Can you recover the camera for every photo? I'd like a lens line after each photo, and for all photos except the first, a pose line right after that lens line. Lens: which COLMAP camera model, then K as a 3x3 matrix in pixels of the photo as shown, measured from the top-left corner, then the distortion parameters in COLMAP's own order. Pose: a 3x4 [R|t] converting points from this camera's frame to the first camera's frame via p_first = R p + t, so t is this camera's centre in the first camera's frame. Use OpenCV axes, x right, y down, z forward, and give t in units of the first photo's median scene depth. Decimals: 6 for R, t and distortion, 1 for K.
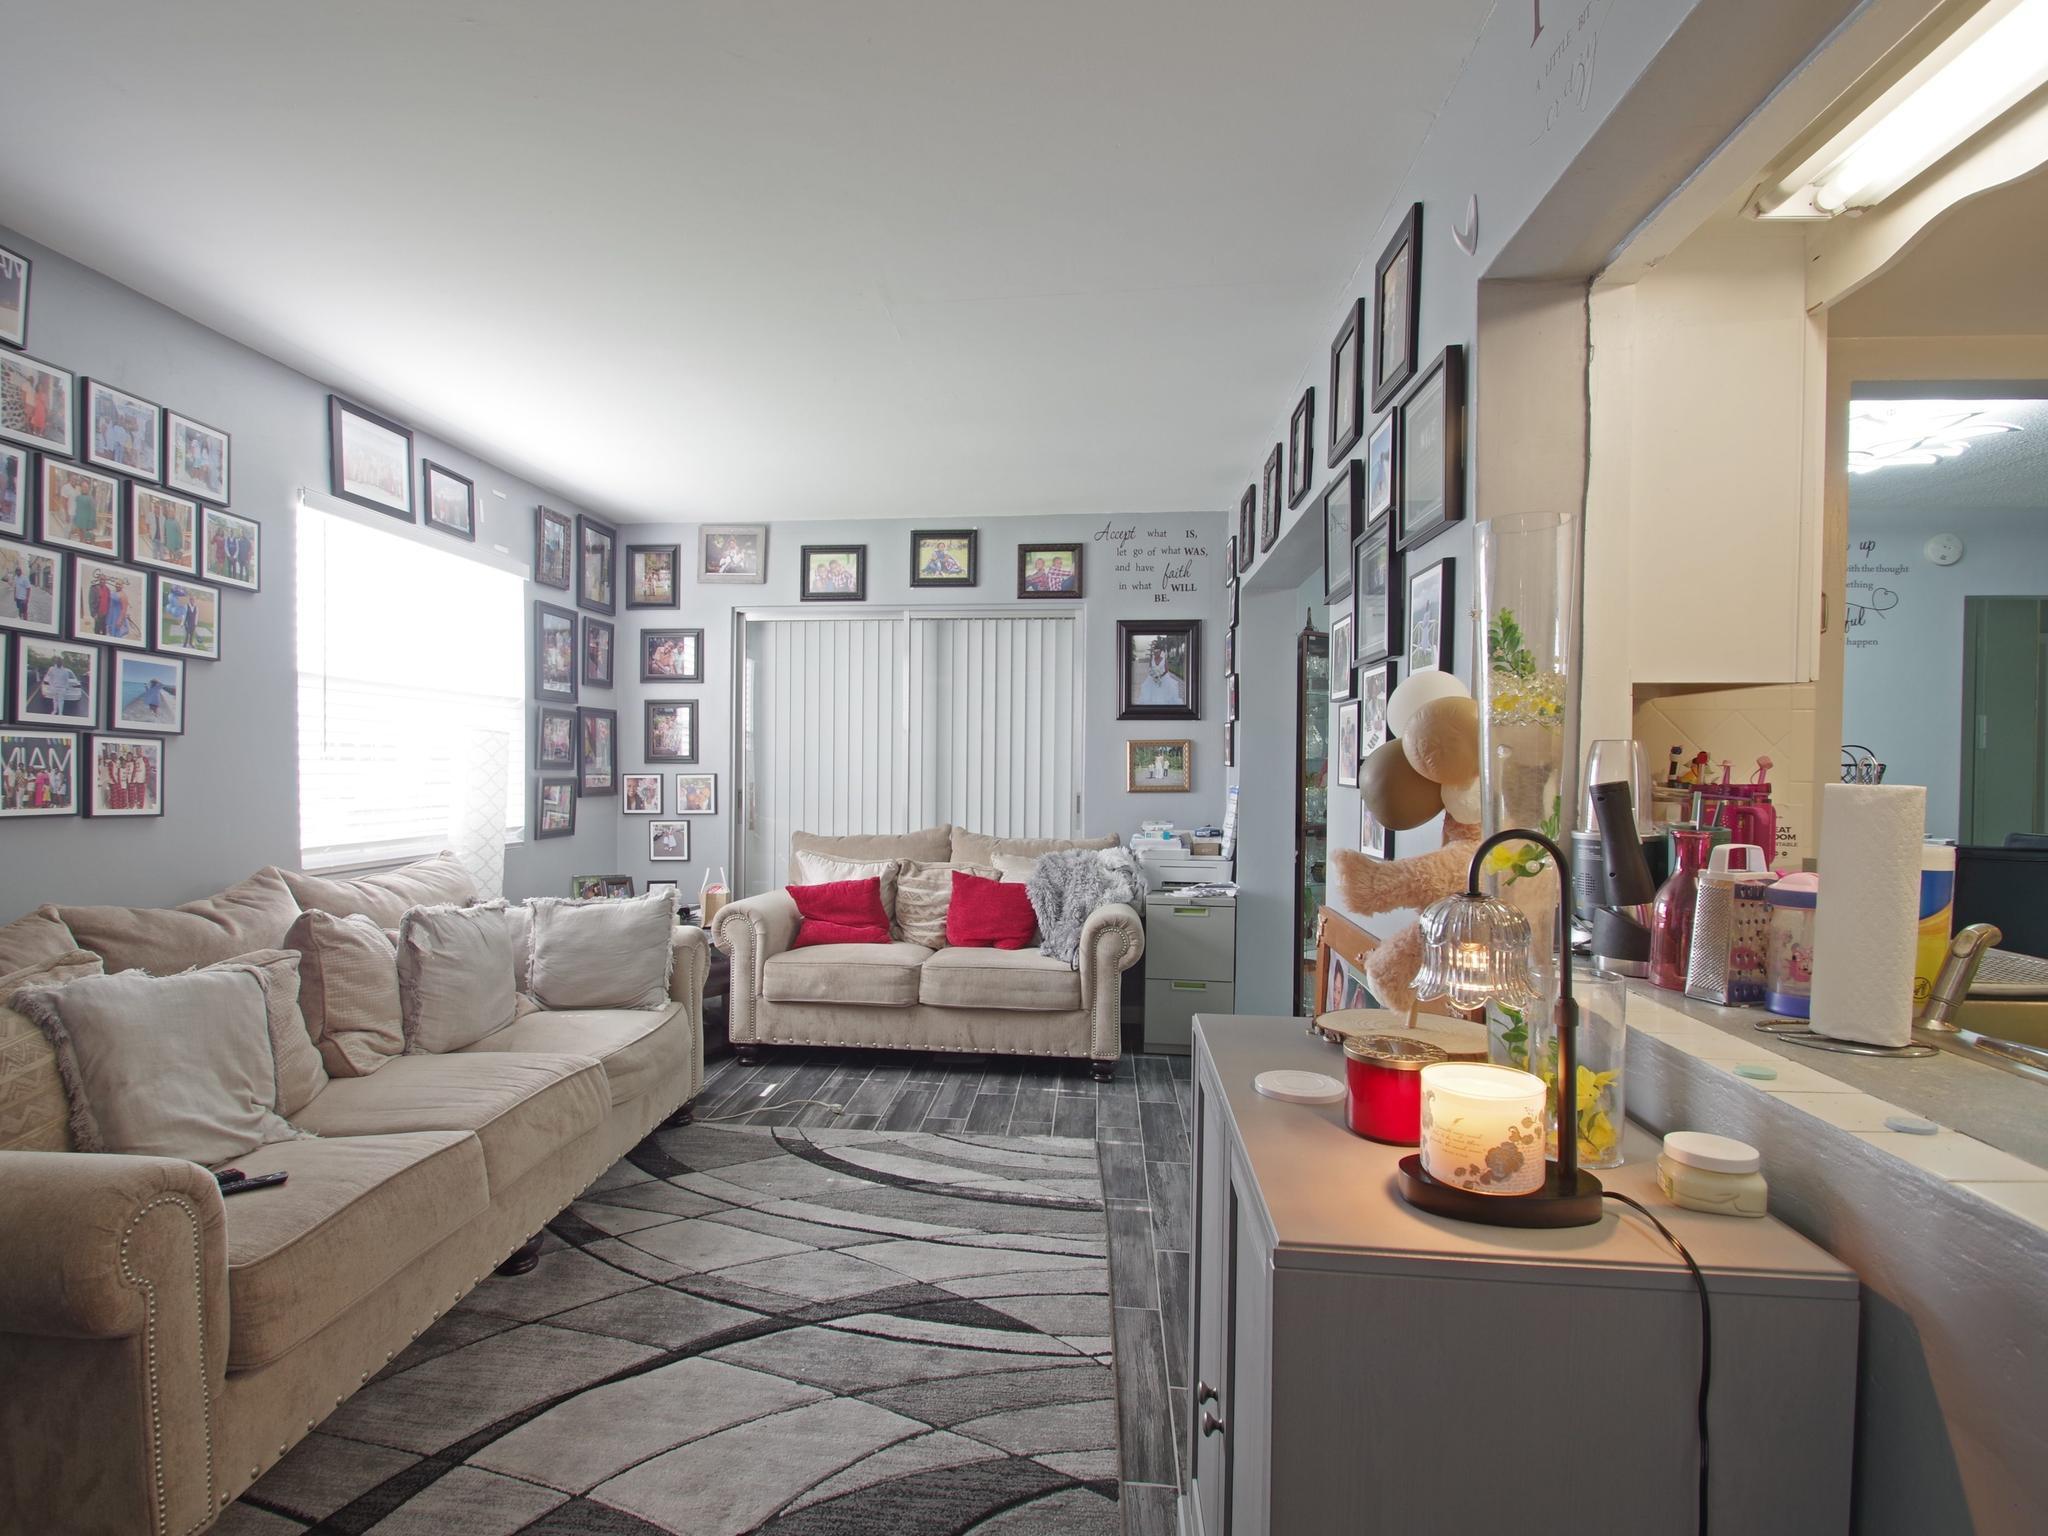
lens RADIAL K [[1041.5, 0, 1017.3], [0, 1041.5, 768.4], [0, 0, 1]] dist [0.003883, -0.004466]
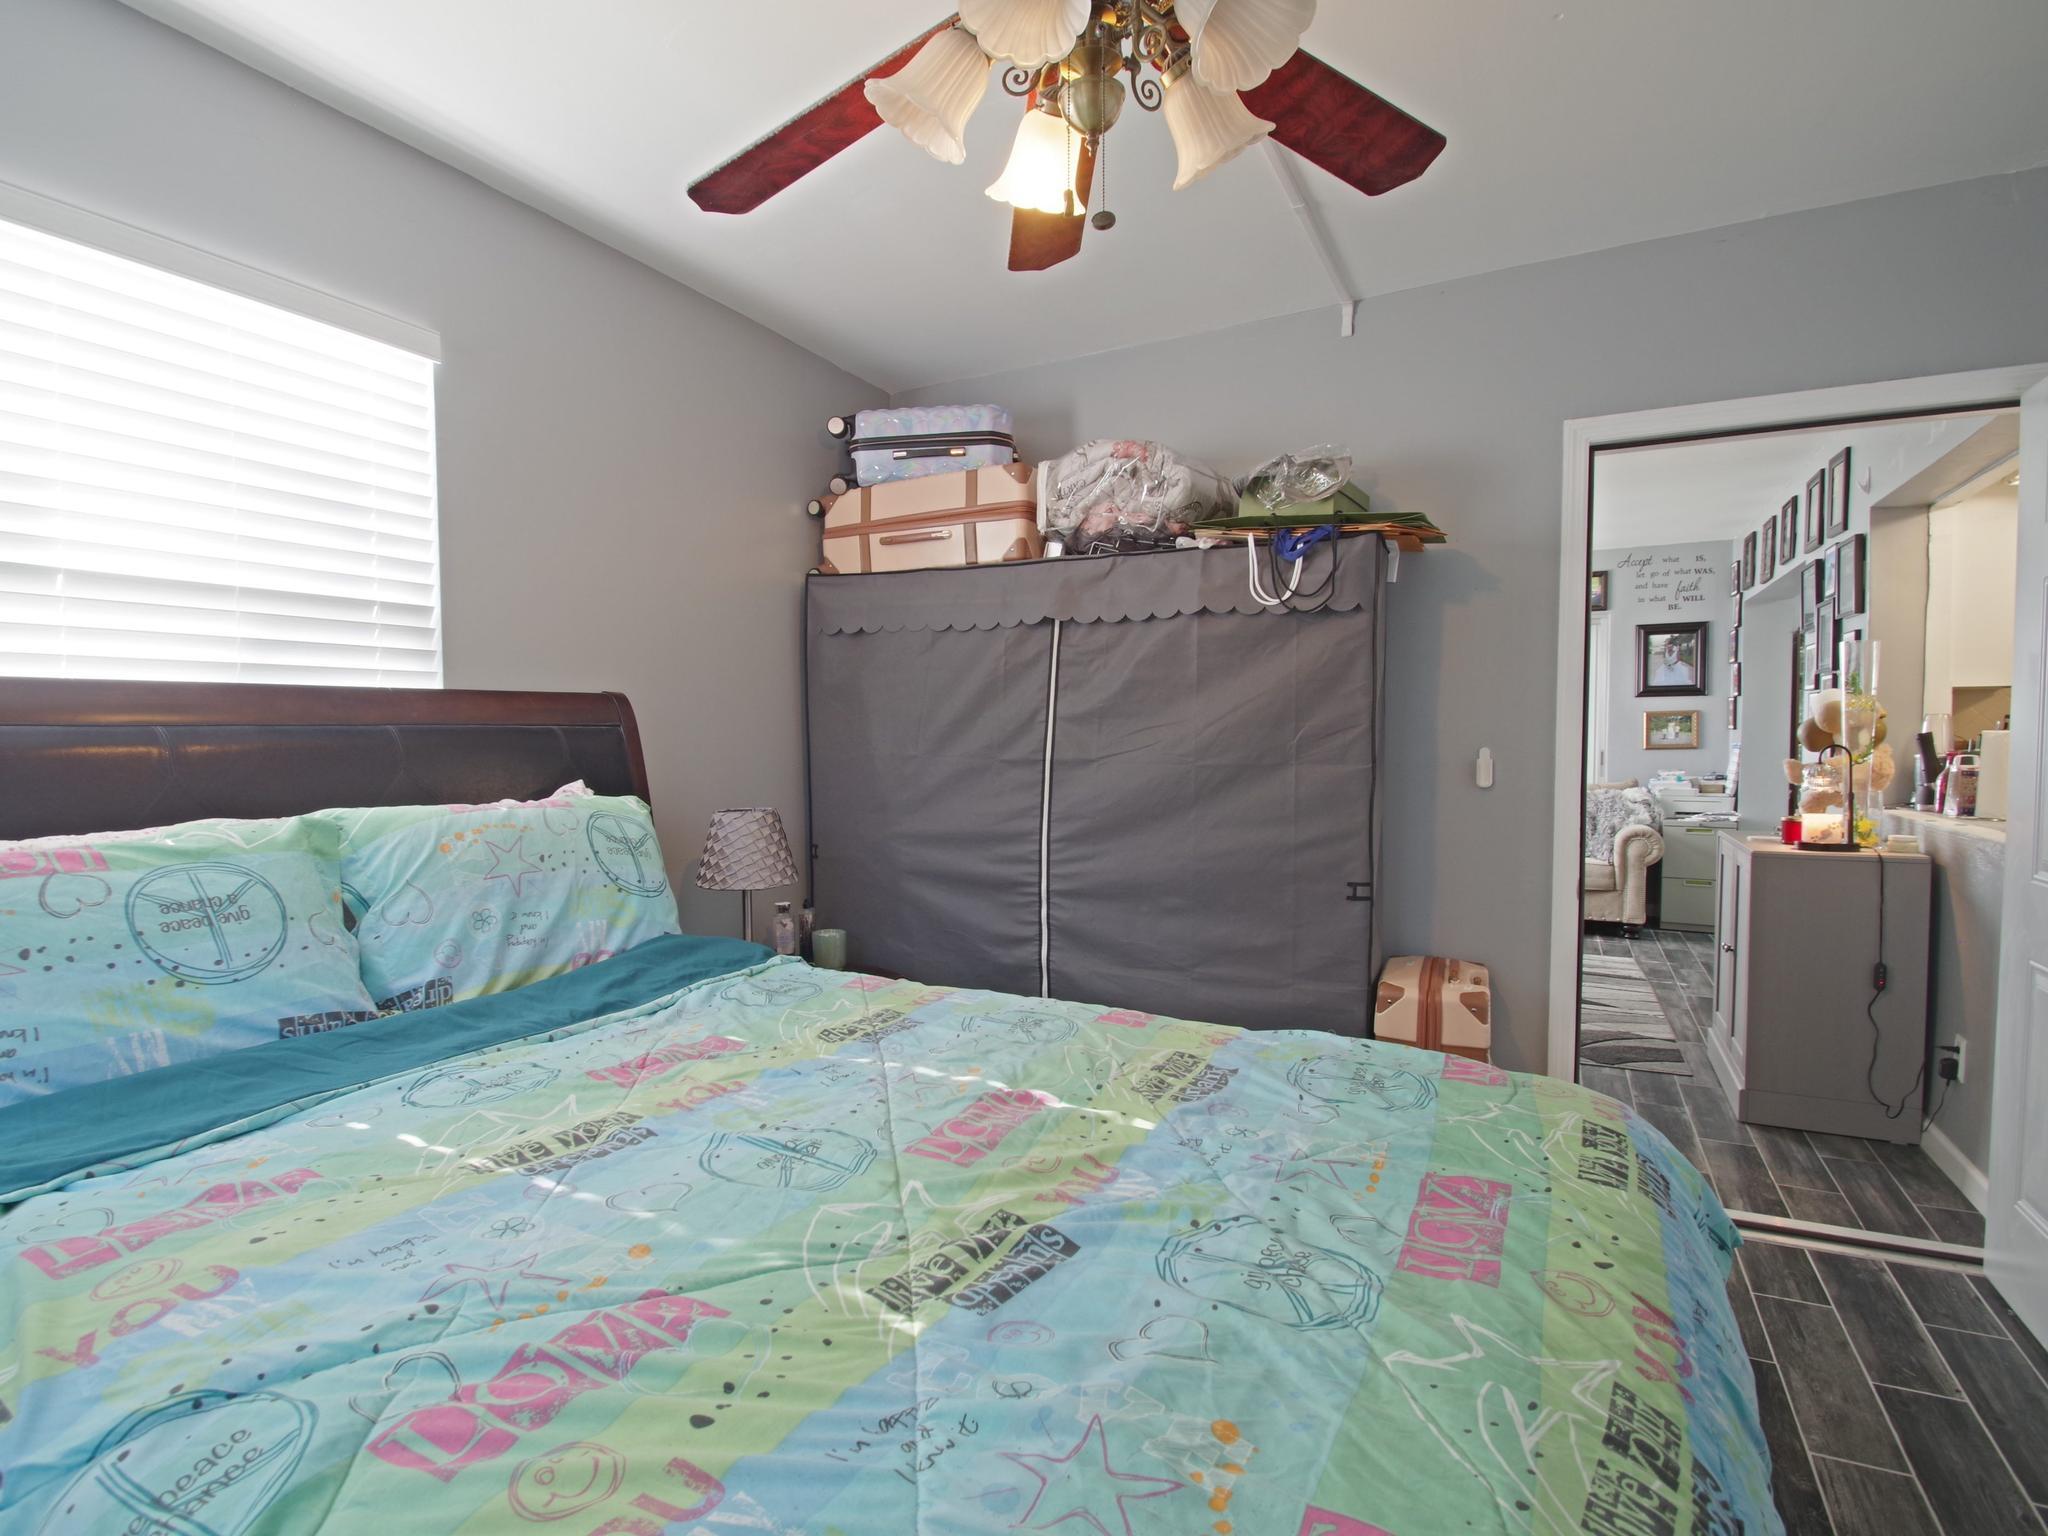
lens RADIAL K [[1041.5, 0, 1018.2], [0, 1041.5, 764.1], [0, 0, 1]] dist [0.003883, -0.004466]
pose [[0.922502, 0.003382, -0.385978, -0.140361], [0.006313, 0.999696, 0.023846, 0.004889], [0.385942, -0.024435, 0.922200, -0.659784]]
